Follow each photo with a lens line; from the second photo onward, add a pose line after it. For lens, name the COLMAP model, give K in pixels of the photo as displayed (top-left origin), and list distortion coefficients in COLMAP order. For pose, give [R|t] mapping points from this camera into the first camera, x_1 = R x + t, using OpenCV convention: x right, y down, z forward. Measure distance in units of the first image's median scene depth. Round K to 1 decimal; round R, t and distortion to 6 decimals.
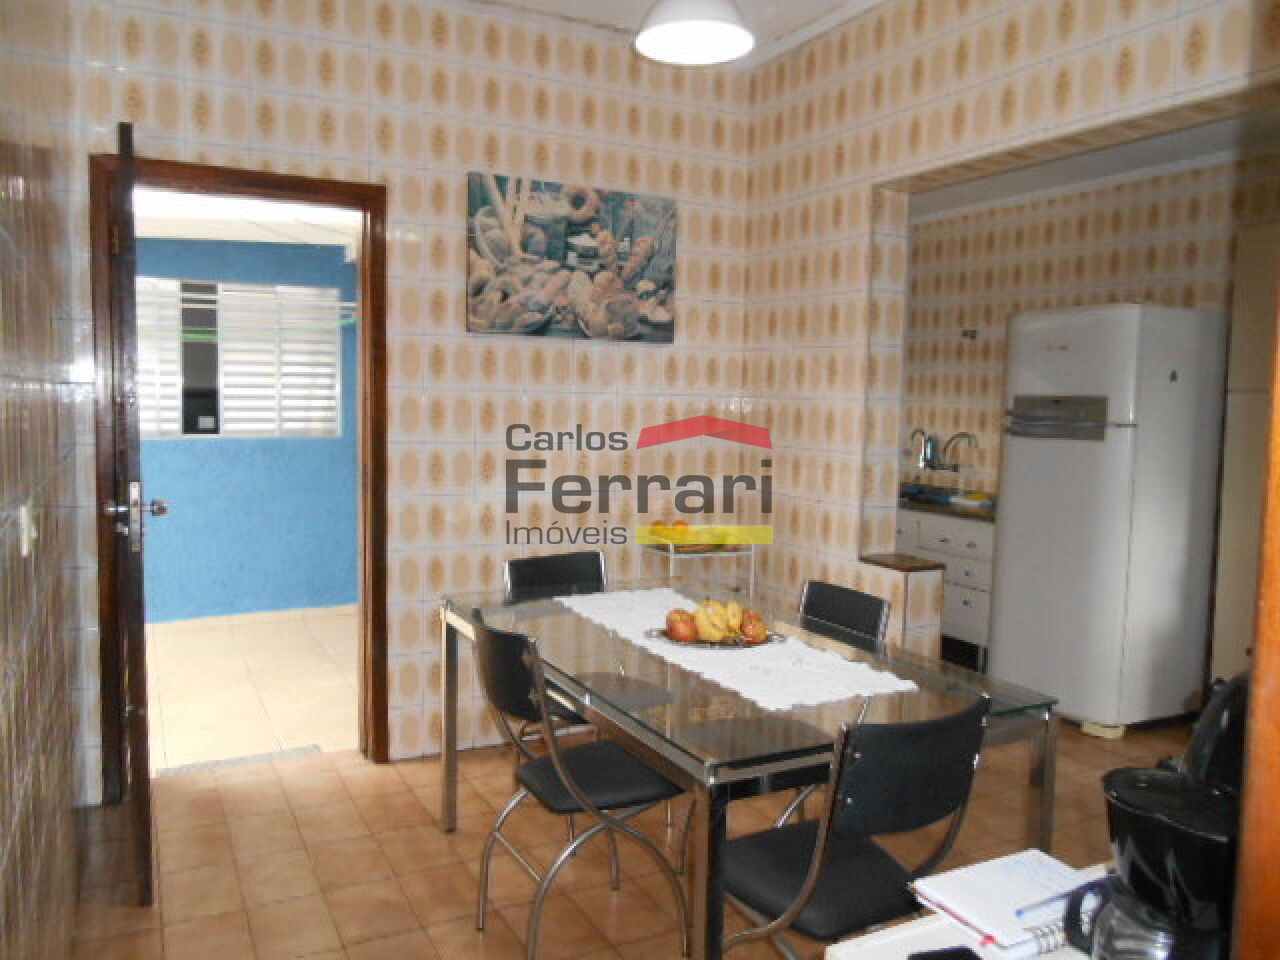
lens RADIAL K [[985.2, 0, 637.0], [0, 985.2, 479.2], [0, 0, 1]] dist [-0.026414, 0.024365]
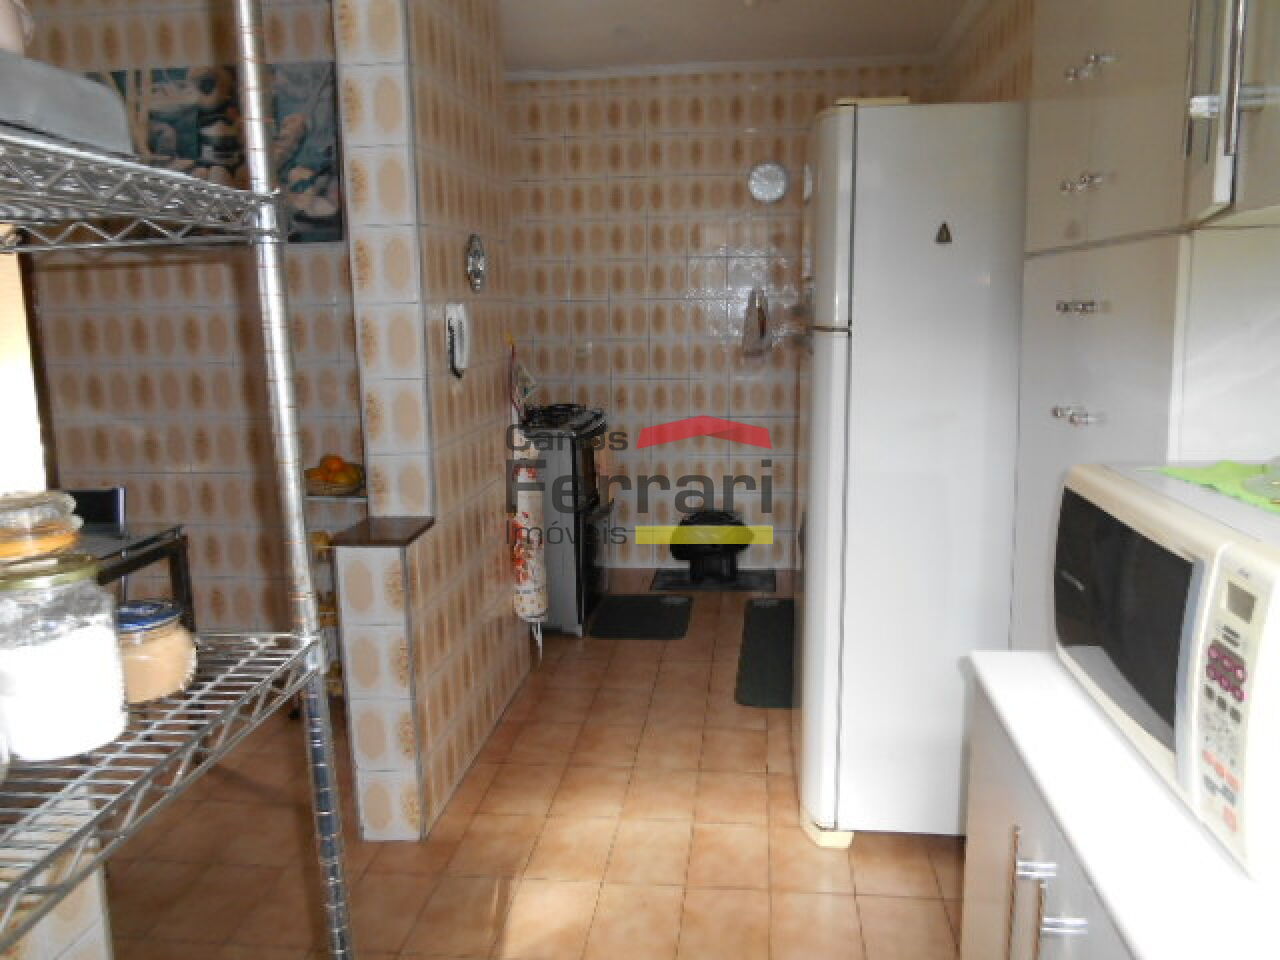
lens RADIAL K [[985.2, 0, 639.8], [0, 985.2, 475.0], [0, 0, 1]] dist [-0.026414, 0.024365]
pose [[0.828343, 0.060851, -0.556907, 0.753707], [-0.011049, 0.995665, 0.092357, -0.022591], [0.560113, -0.070350, 0.825424, 0.469244]]
